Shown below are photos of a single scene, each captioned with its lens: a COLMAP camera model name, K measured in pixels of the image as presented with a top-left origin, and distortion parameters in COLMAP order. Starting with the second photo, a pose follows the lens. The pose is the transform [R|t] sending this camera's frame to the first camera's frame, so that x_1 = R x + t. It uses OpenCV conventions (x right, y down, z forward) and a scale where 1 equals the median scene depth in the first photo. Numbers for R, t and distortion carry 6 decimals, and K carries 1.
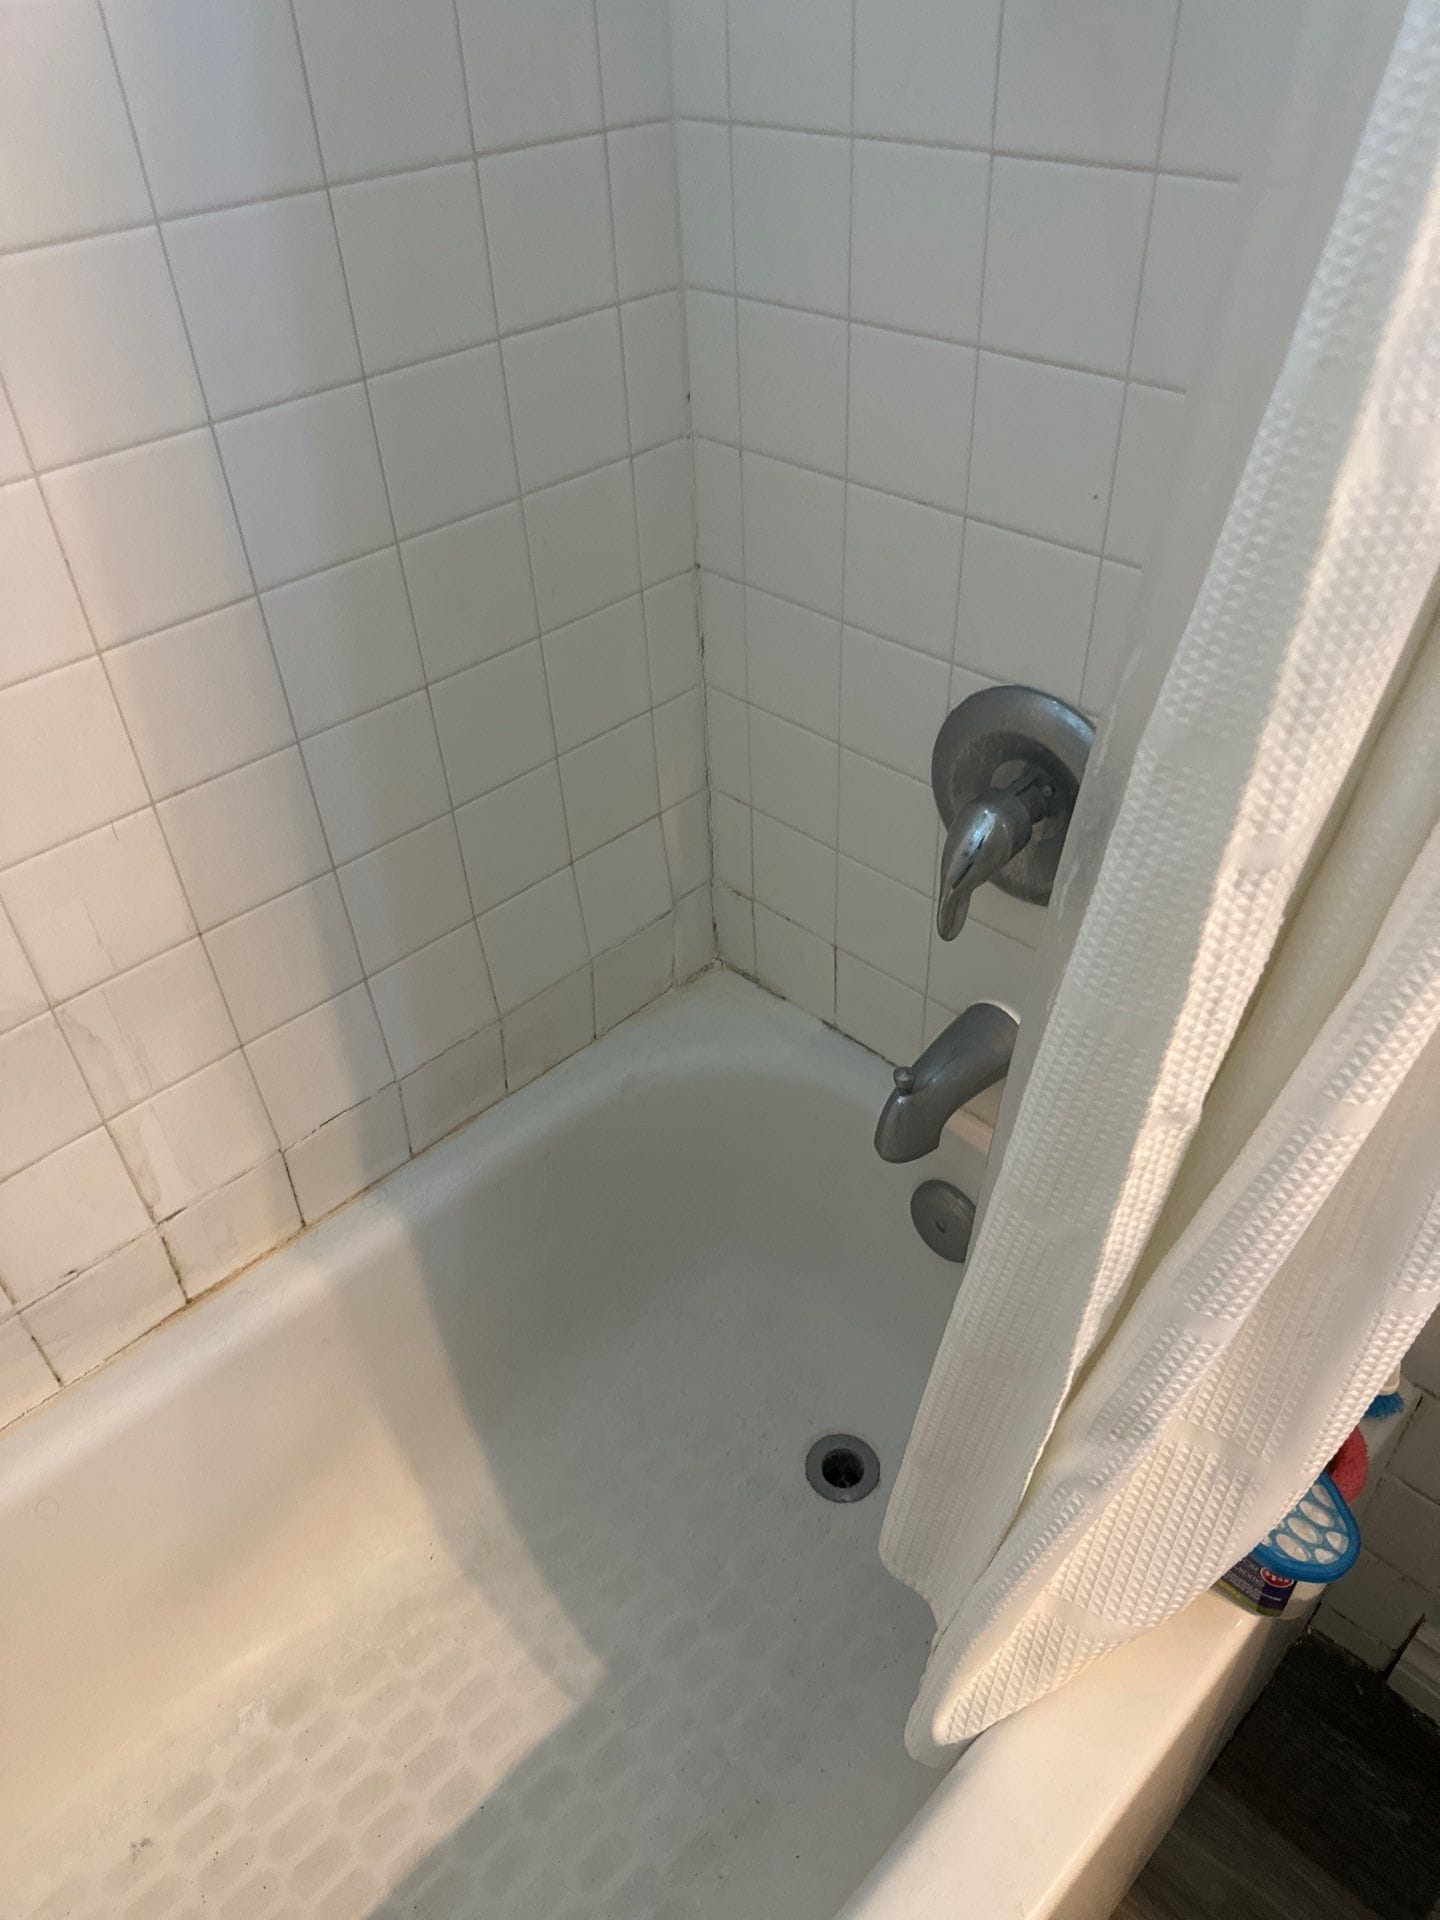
lens RADIAL K [[1371.3, 0, 716.3], [0, 1371.3, 960.8], [0, 0, 1]] dist [-0.001254, -0.004160]
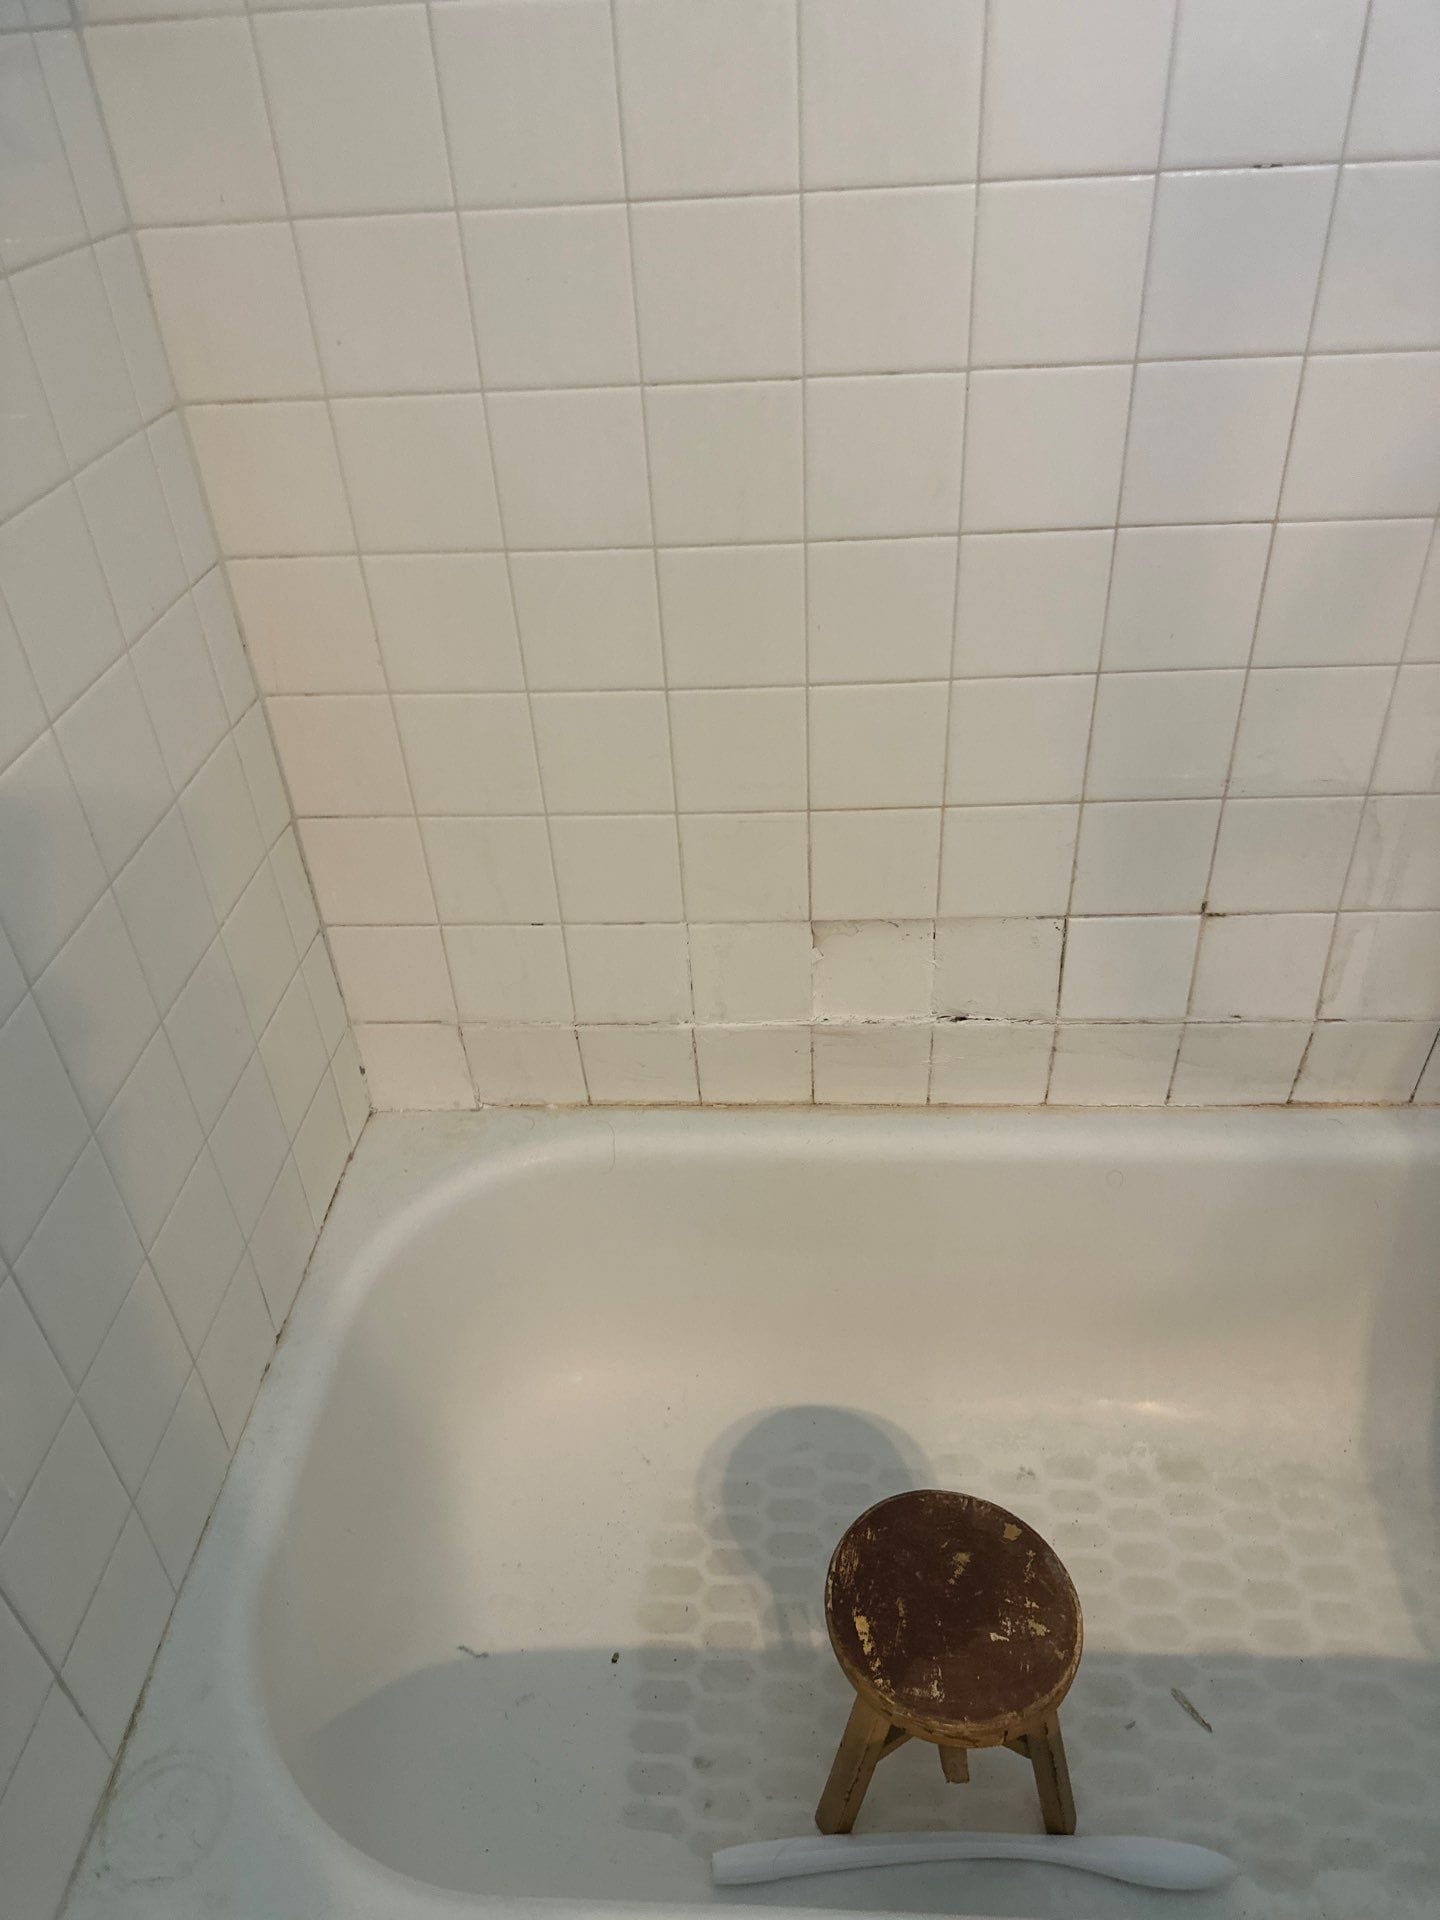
lens RADIAL K [[1371.3, 0, 716.3], [0, 1371.3, 960.8], [0, 0, 1]] dist [-0.001254, -0.004160]
pose [[0.675707, 0.435567, -0.594728, -0.083524], [-0.449034, 0.883022, 0.136532, 0.202760], [0.584627, 0.174797, 0.792248, -0.186637]]
